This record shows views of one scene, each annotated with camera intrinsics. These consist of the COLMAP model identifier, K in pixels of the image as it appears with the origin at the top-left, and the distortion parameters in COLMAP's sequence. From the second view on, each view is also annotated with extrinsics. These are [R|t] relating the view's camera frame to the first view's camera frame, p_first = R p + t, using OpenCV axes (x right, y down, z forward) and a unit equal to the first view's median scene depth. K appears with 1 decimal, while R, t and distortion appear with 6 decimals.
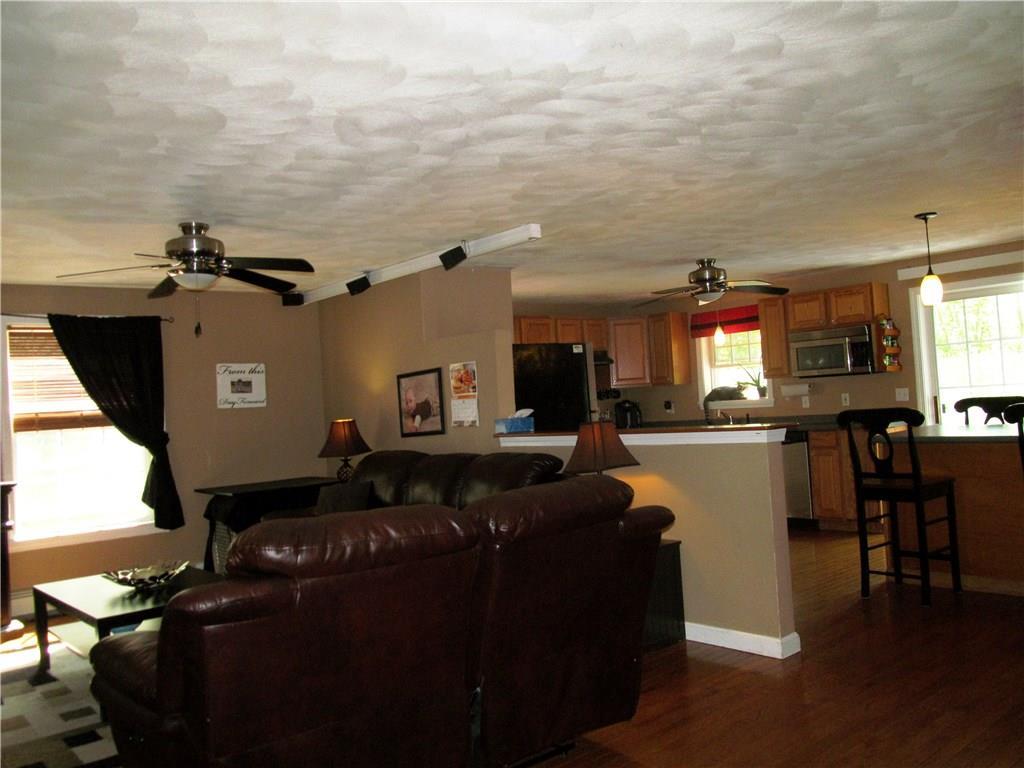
lens RADIAL K [[847.9, 0, 509.8], [0, 847.9, 384.8], [0, 0, 1]] dist [-0.065855, 0.031562]
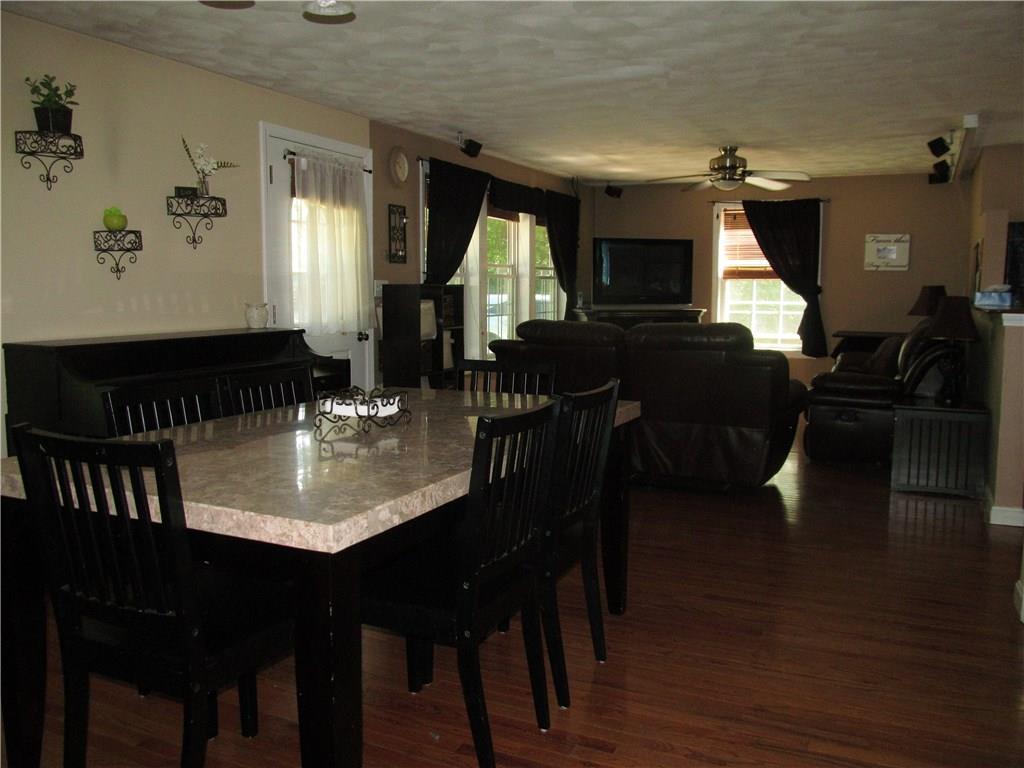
lens RADIAL K [[847.9, 0, 518.3], [0, 847.9, 384.4], [0, 0, 1]] dist [-0.065855, 0.031562]
pose [[0.415887, 0.168878, -0.893599, 0.619081], [-0.004882, 0.983007, 0.183503, -0.033099], [0.909403, -0.071953, 0.409644, -0.000939]]
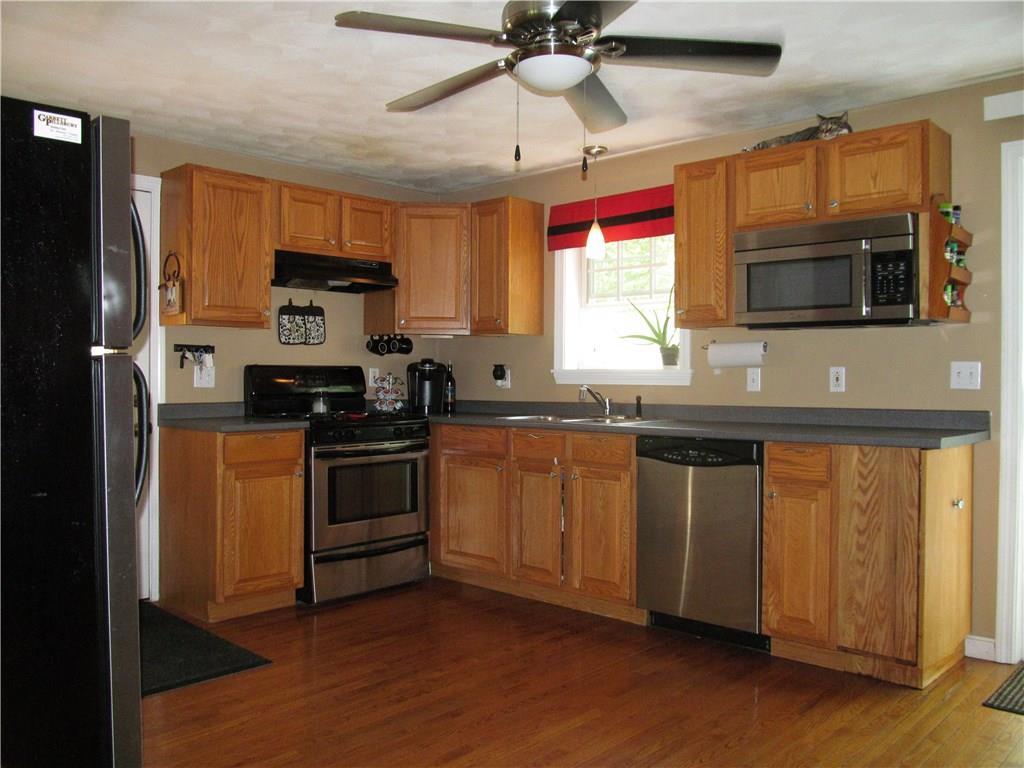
lens RADIAL K [[847.9, 0, 512.4], [0, 847.9, 386.5], [0, 0, 1]] dist [-0.065855, 0.031562]
pose [[0.991717, 0.063866, 0.111439, 0.194986], [-0.067288, 0.997362, 0.027213, 0.025741], [-0.109407, -0.034486, 0.993399, 0.656048]]
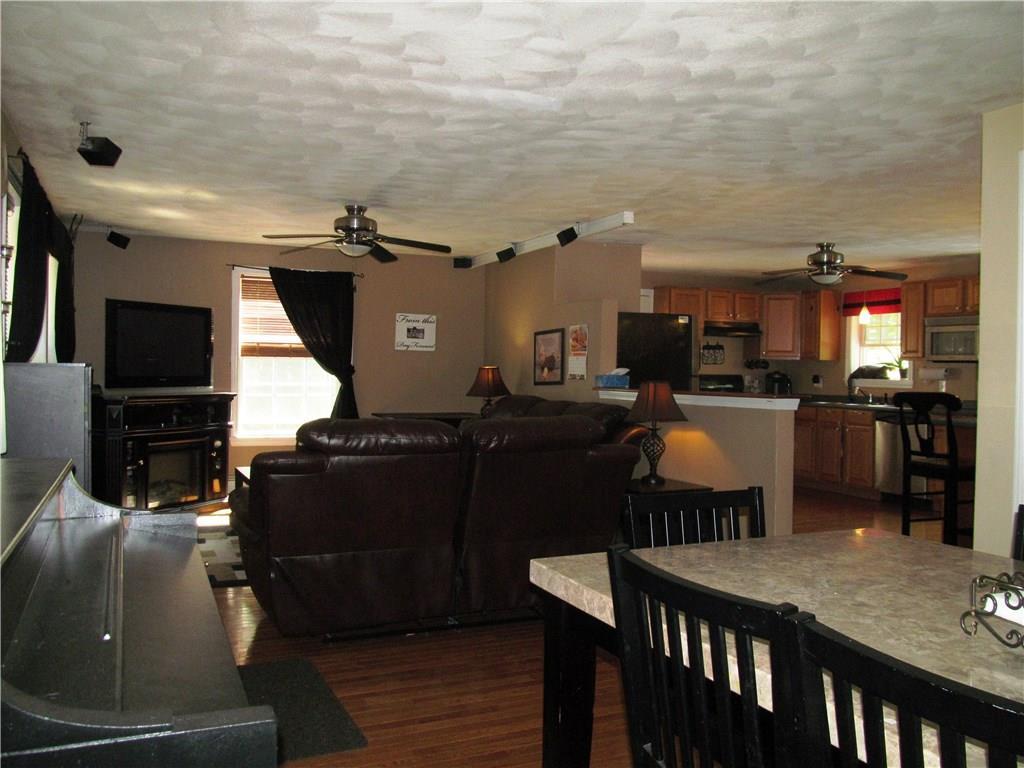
lens RADIAL K [[847.9, 0, 508.1], [0, 847.9, 384.5], [0, 0, 1]] dist [-0.065855, 0.031562]
pose [[0.955325, 0.083636, -0.283476, 0.172494], [-0.069626, 0.995817, 0.059160, -0.006077], [0.287238, -0.036780, 0.957153, -0.143503]]
